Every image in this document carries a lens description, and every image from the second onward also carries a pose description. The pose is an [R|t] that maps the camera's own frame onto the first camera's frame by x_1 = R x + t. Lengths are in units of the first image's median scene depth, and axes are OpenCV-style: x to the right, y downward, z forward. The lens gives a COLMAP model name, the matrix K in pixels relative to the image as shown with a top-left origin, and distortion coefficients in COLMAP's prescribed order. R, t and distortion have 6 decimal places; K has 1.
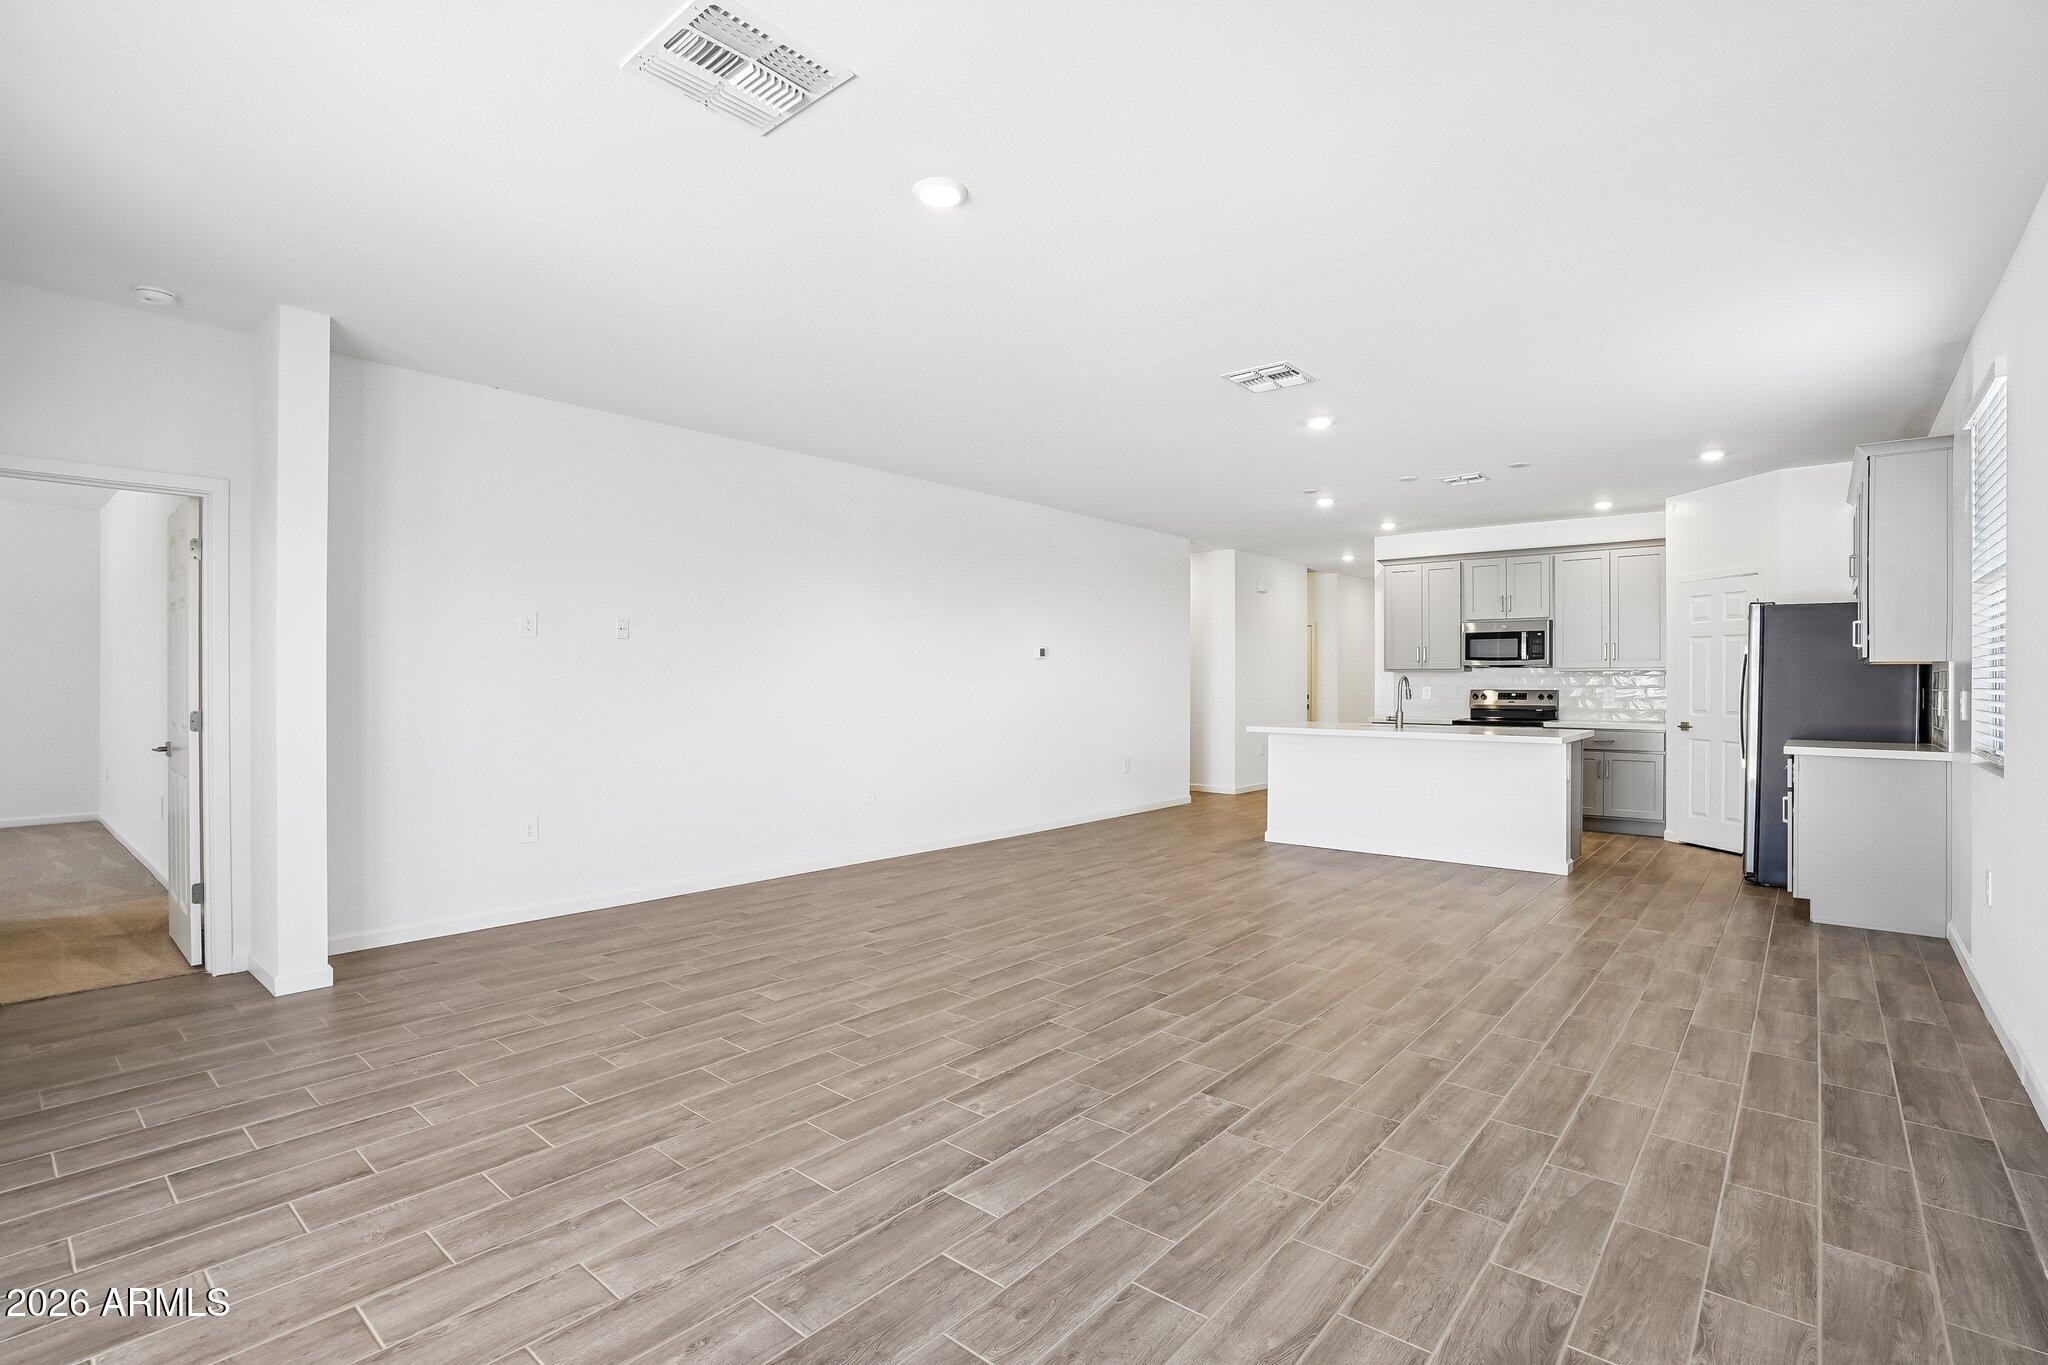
lens RADIAL K [[952.6, 0, 1010.4], [0, 952.6, 688.1], [0, 0, 1]] dist [-0.044840, 0.009416]
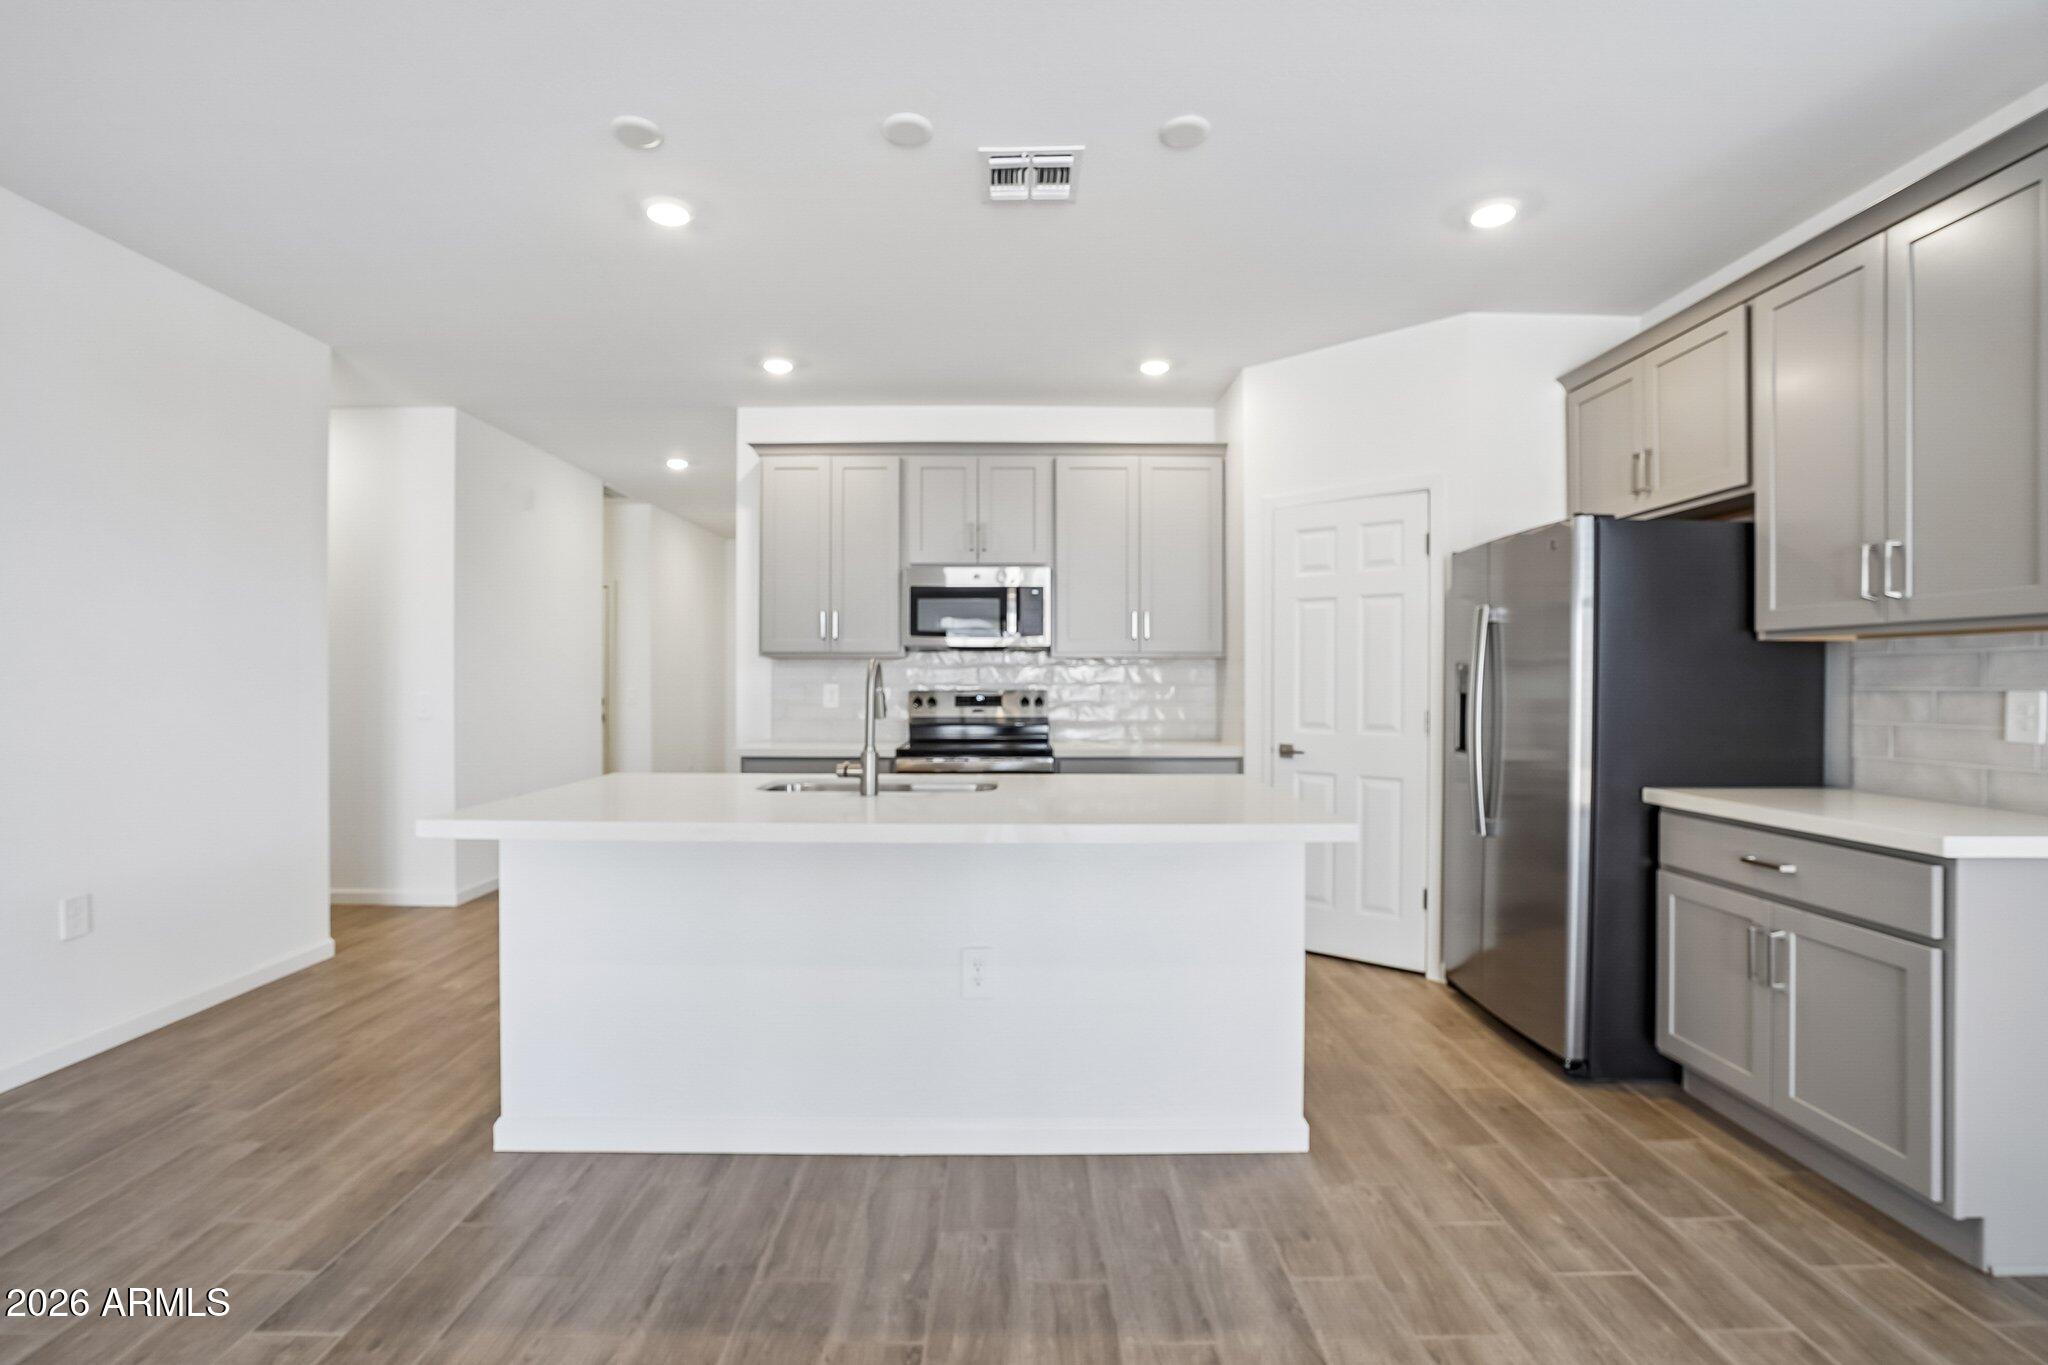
lens RADIAL K [[952.6, 0, 1013.3], [0, 952.6, 683.1], [0, 0, 1]] dist [-0.044840, 0.009416]
pose [[0.750633, 0.000468, 0.660720, 0.326573], [0.001283, 0.999997, -0.002166, -0.002135], [-0.660718, 0.002474, 0.750630, 1.096621]]
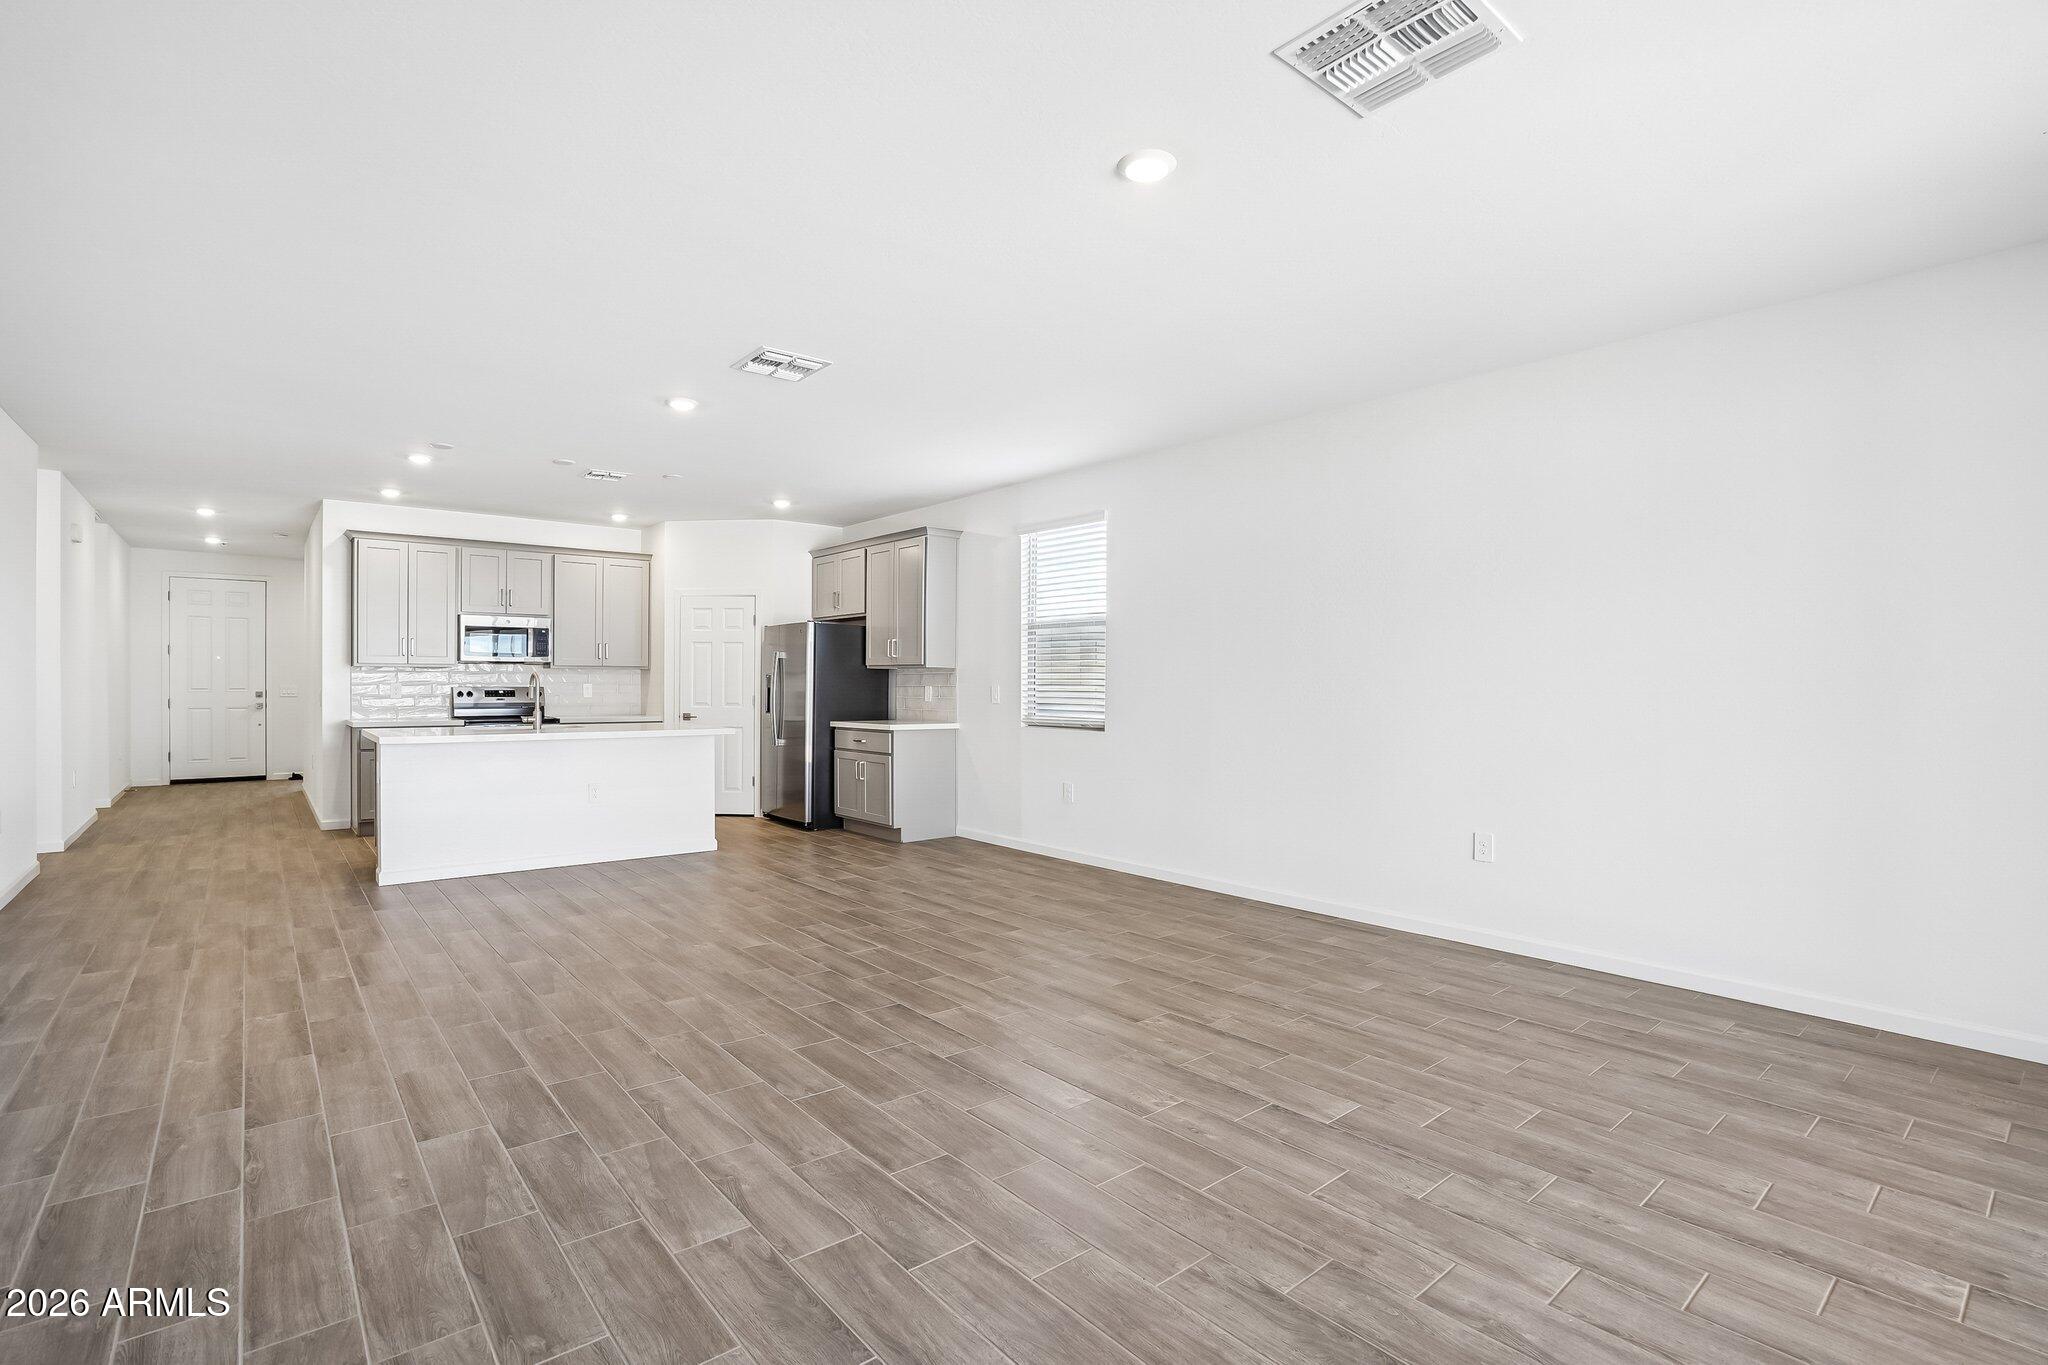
lens RADIAL K [[952.6, 0, 1021.9], [0, 952.6, 686.1], [0, 0, 1]] dist [-0.044840, 0.009416]
pose [[0.153754, -0.003147, 0.988104, -0.681079], [0.000079, 0.999995, 0.003173, -0.003505], [-0.988109, -0.000410, 0.153754, 0.642061]]
